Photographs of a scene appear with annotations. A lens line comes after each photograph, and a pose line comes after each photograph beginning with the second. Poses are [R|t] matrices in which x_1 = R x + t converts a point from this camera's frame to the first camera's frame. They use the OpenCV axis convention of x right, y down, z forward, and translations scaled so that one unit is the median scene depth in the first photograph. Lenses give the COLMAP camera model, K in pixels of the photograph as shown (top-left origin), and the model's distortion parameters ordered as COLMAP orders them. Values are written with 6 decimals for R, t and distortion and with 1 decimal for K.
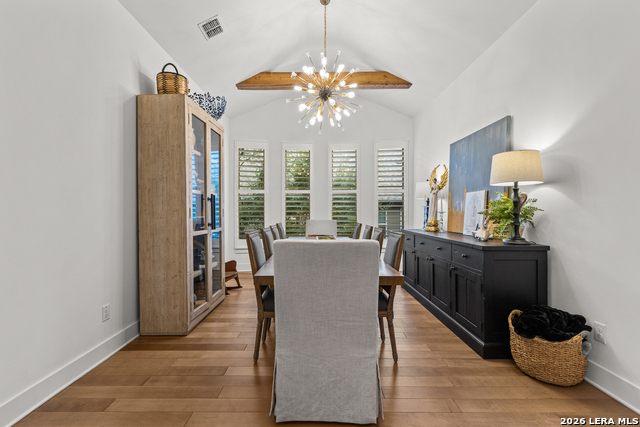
lens RADIAL K [[283.4, 0, 315.5], [0, 283.4, 210.6], [0, 0, 1]] dist [0.002704, 0.000117]
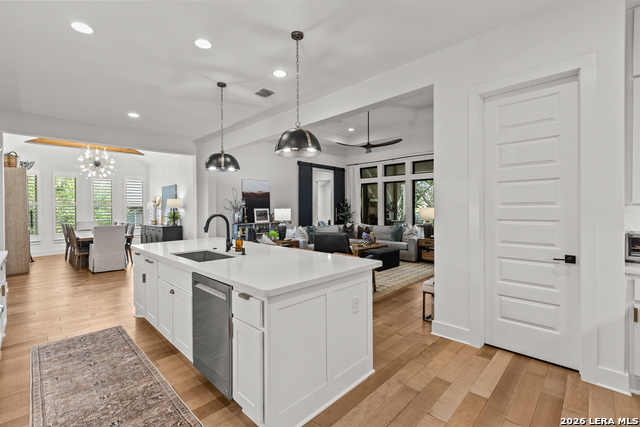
lens RADIAL K [[283.4, 0, 315.5], [0, 283.4, 210.6], [0, 0, 1]] dist [0.002704, 0.000117]
pose [[0.697999, -0.009515, 0.716036, -0.367997], [0.002355, 0.999937, 0.010991, -0.066796], [-0.716095, -0.005986, 0.697977, -1.771862]]
